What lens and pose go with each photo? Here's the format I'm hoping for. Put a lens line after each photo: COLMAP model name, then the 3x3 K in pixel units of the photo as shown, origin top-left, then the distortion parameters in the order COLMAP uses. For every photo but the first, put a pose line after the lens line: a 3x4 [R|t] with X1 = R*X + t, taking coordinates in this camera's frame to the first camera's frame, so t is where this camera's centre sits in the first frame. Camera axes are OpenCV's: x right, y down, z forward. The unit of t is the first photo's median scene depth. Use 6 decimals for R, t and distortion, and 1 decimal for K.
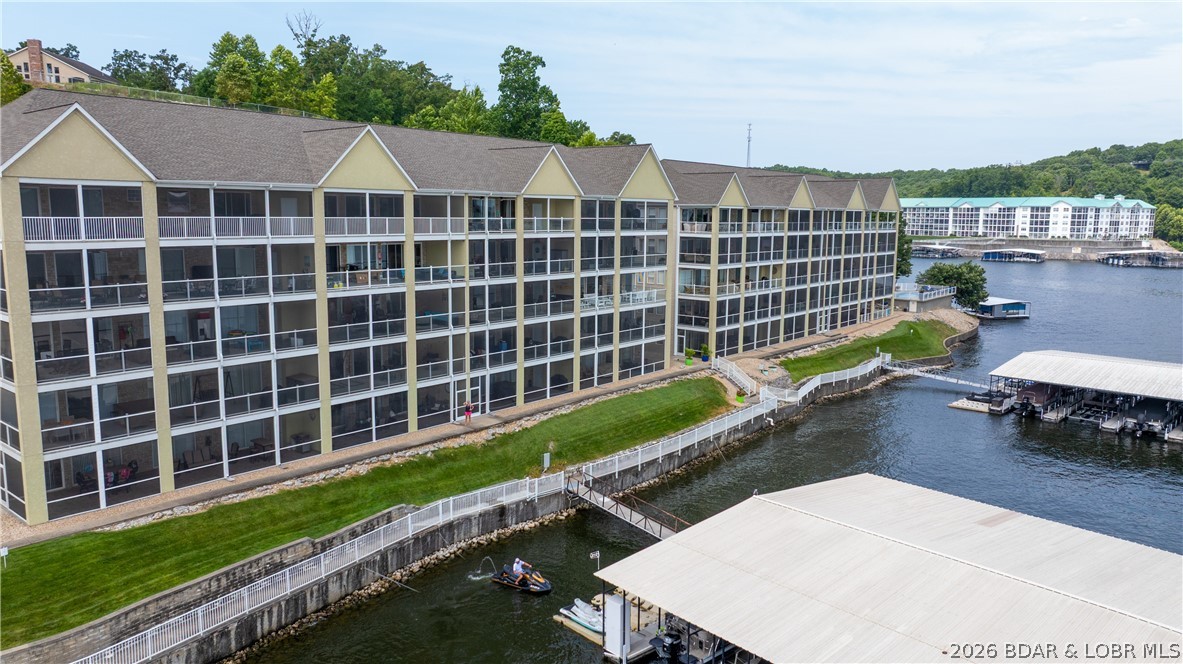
lens RADIAL K [[857.2, 0, 591.5], [0, 857.2, 332.0], [0, 0, 1]] dist [-0.111723, 0.003726]
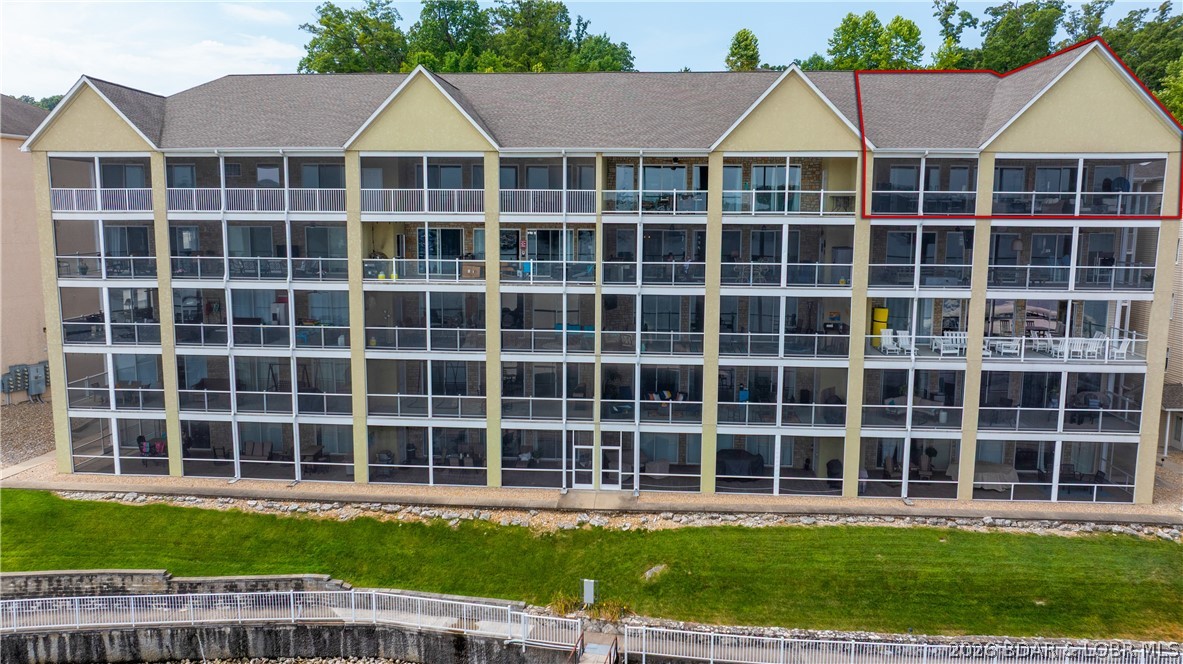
lens RADIAL K [[905.7, 0, 473.0], [0, 905.7, 298.0], [0, 0, 1]] dist [-0.057791, 0.131673]
pose [[0.533695, 0.089914, -0.840883, 0.434183], [-0.110126, 0.993254, 0.036311, -0.071329], [0.838476, 0.073224, 0.539997, 0.594537]]
